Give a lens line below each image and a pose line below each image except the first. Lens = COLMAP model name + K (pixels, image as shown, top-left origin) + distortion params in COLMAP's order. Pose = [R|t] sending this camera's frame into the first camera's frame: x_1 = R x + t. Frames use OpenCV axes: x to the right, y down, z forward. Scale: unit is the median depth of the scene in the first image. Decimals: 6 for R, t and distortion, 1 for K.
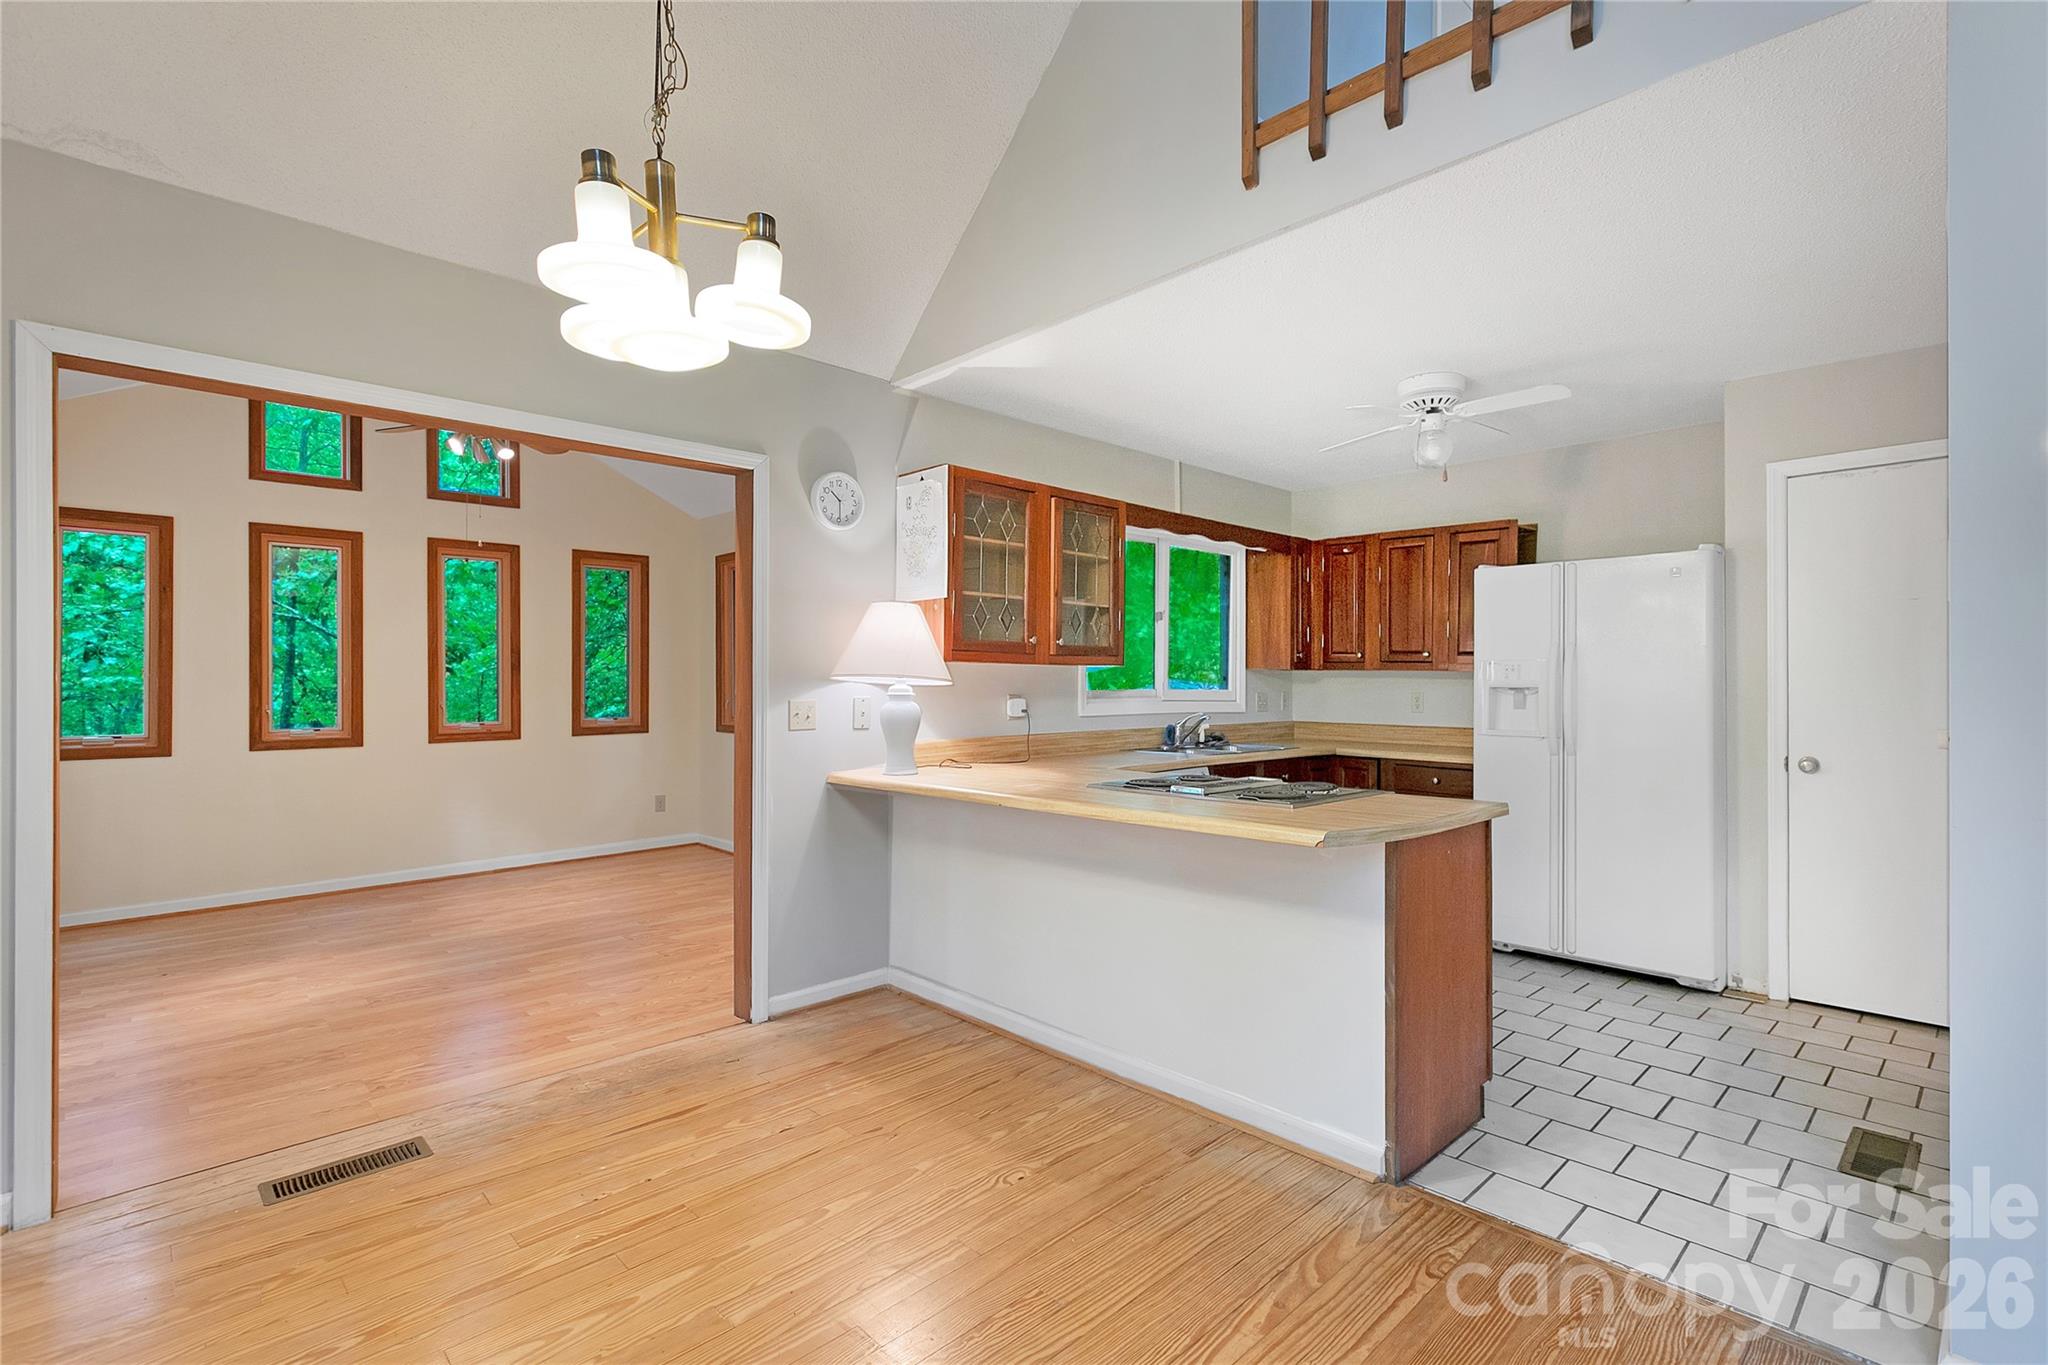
lens RADIAL K [[952.9, 0, 1016.3], [0, 952.9, 680.2], [0, 0, 1]] dist [-0.005140, -0.000128]
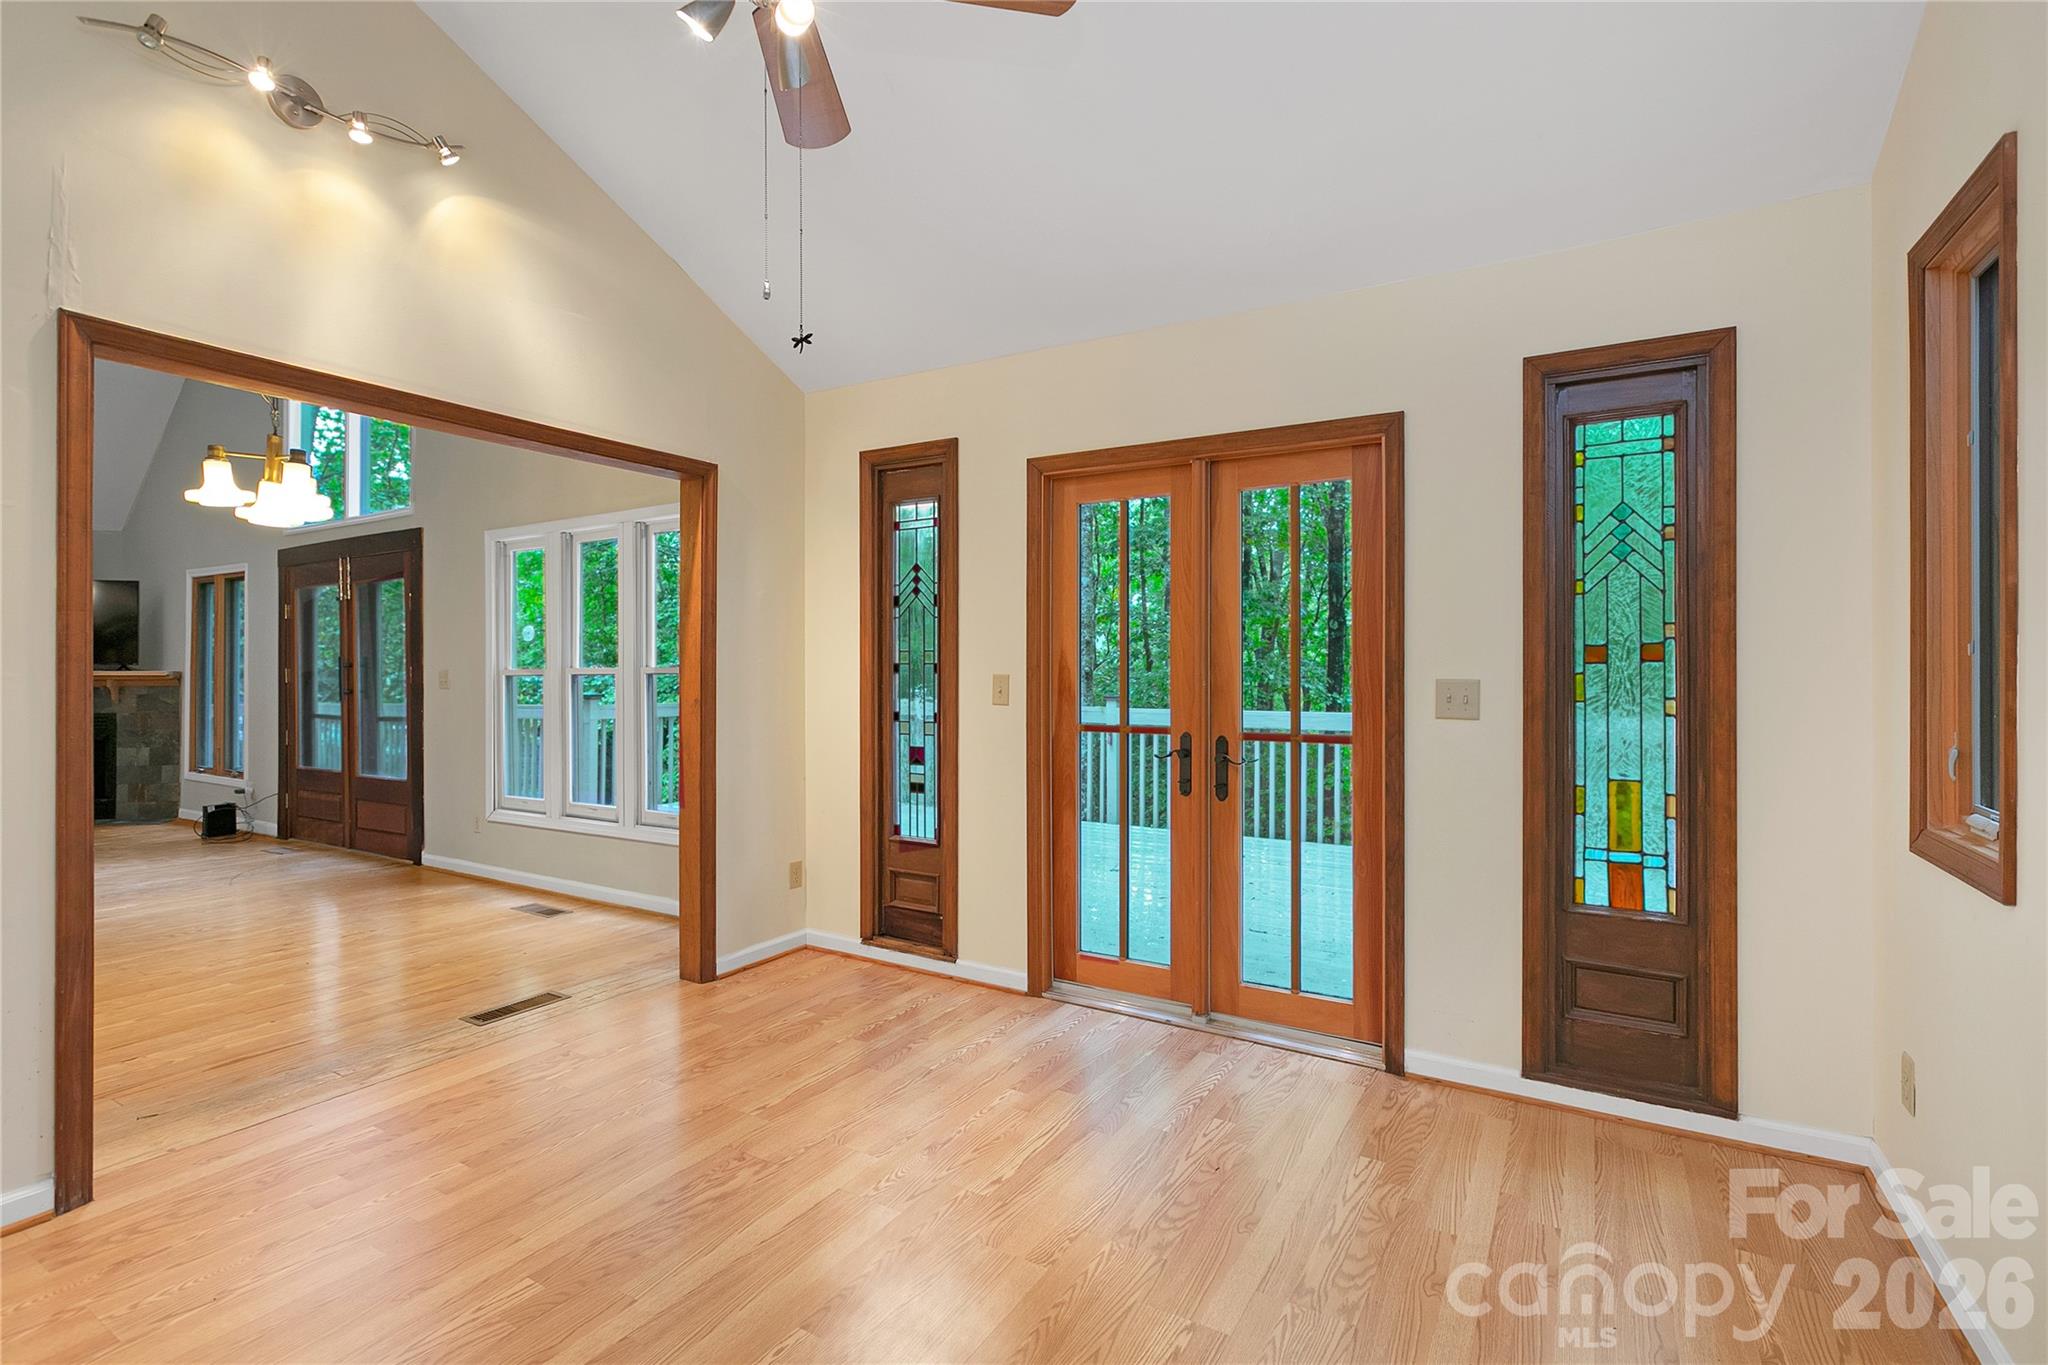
lens RADIAL K [[952.9, 0, 1016.3], [0, 952.9, 680.2], [0, 0, 1]] dist [-0.005140, -0.000128]
pose [[-0.965479, -0.000238, -0.260480, -0.615251], [-0.000083, 1.000000, -0.000607, 0.011884], [0.260480, -0.000564, -0.965479, 1.502166]]
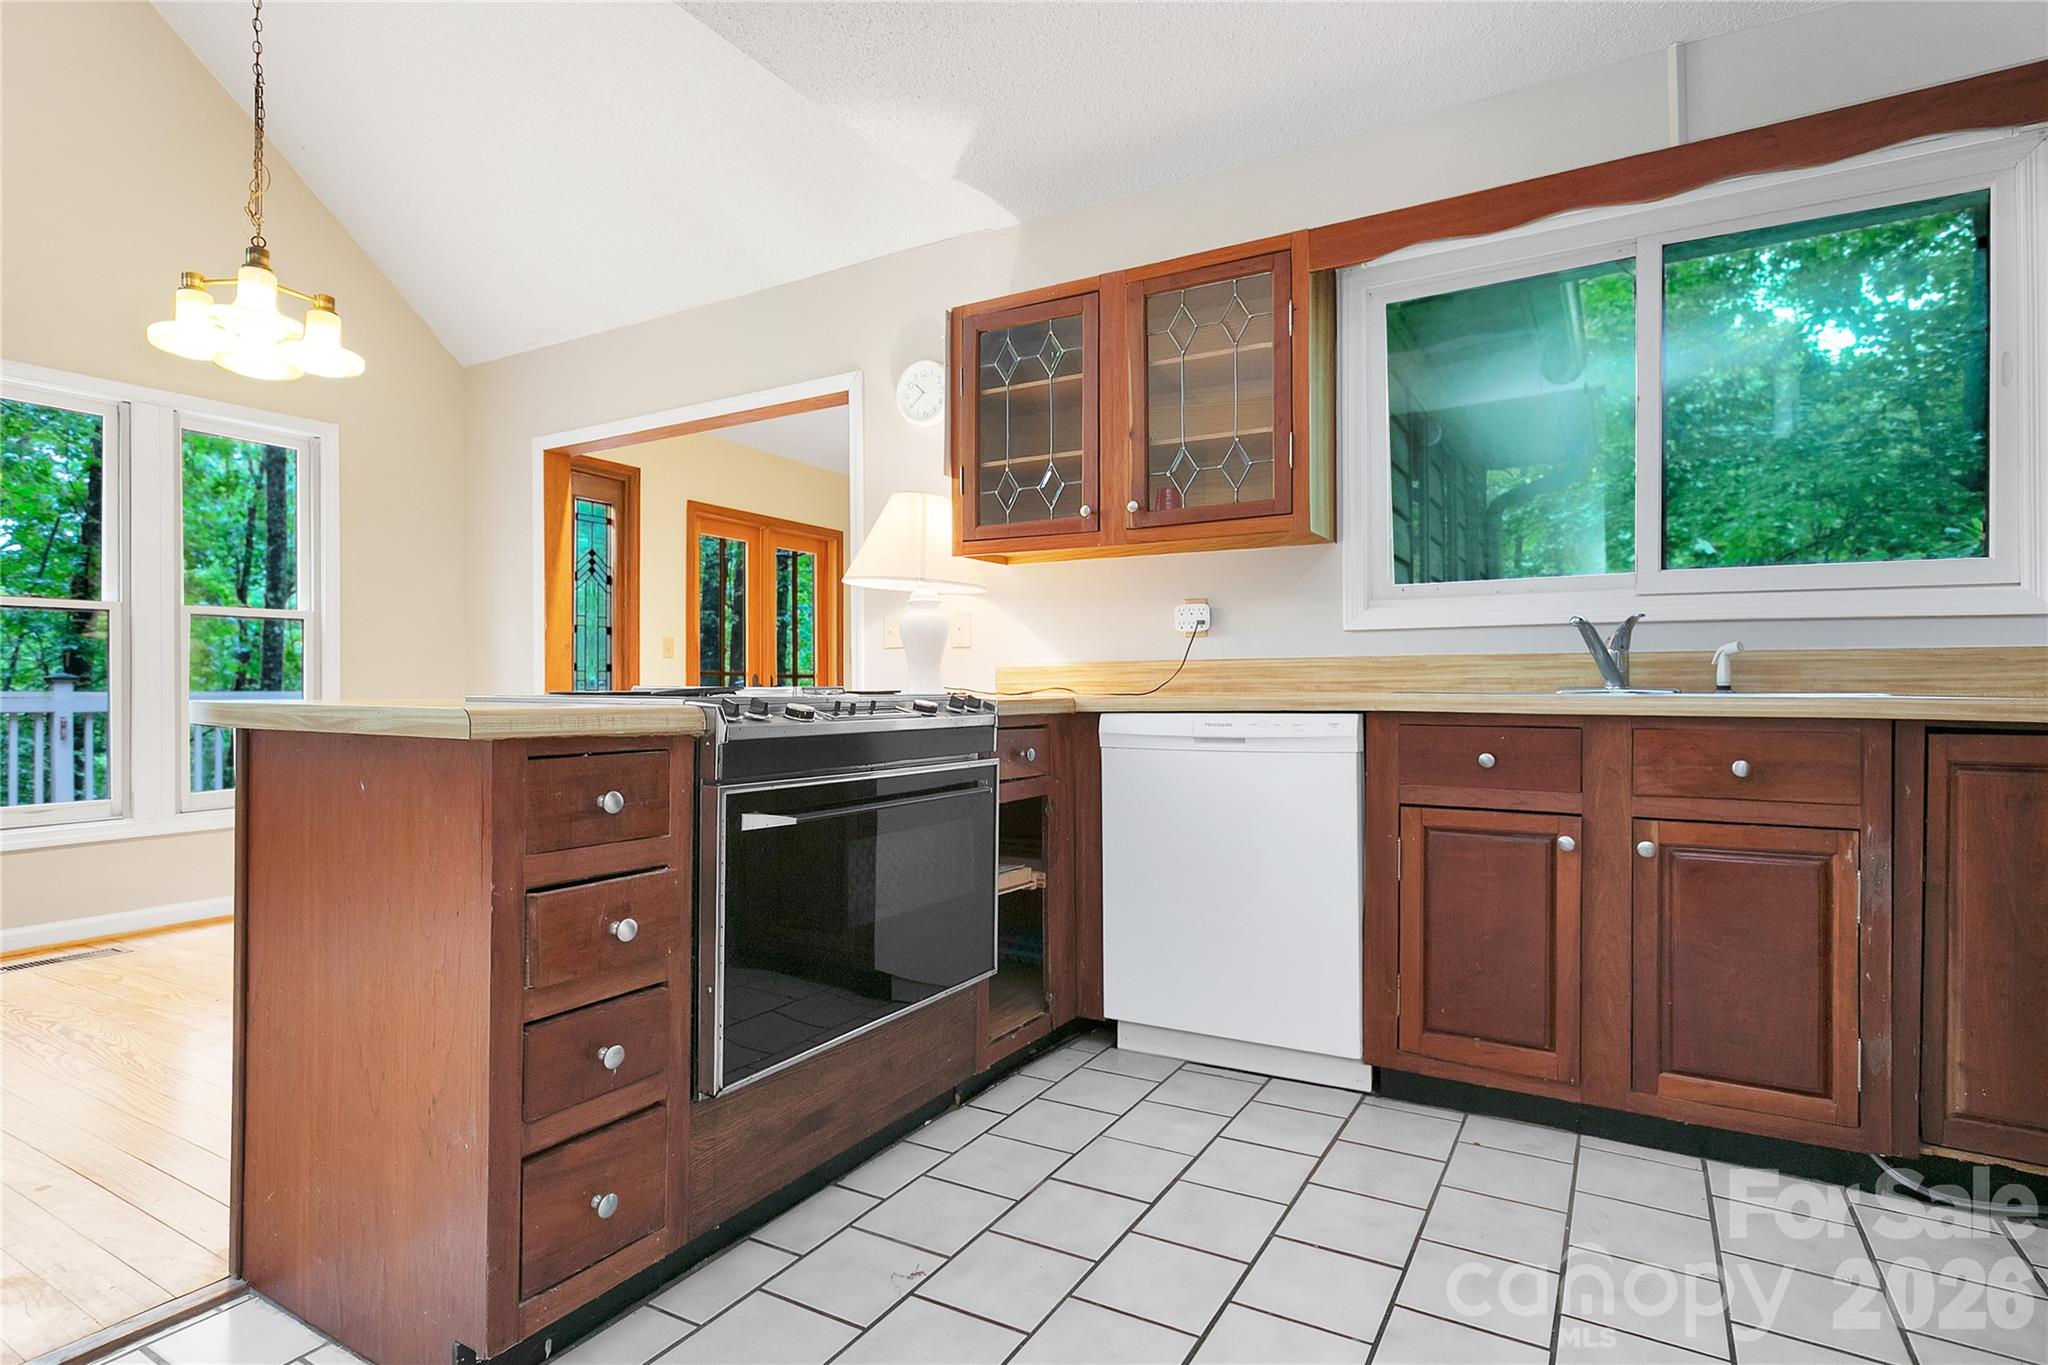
lens RADIAL K [[952.9, 0, 1016.3], [0, 952.9, 680.2], [0, 0, 1]] dist [-0.005140, -0.000128]
pose [[0.306301, -0.004107, -0.951926, 0.589616], [0.009334, 0.999956, -0.001311, 0.071150], [0.951889, -0.008483, 0.306326, 0.681886]]
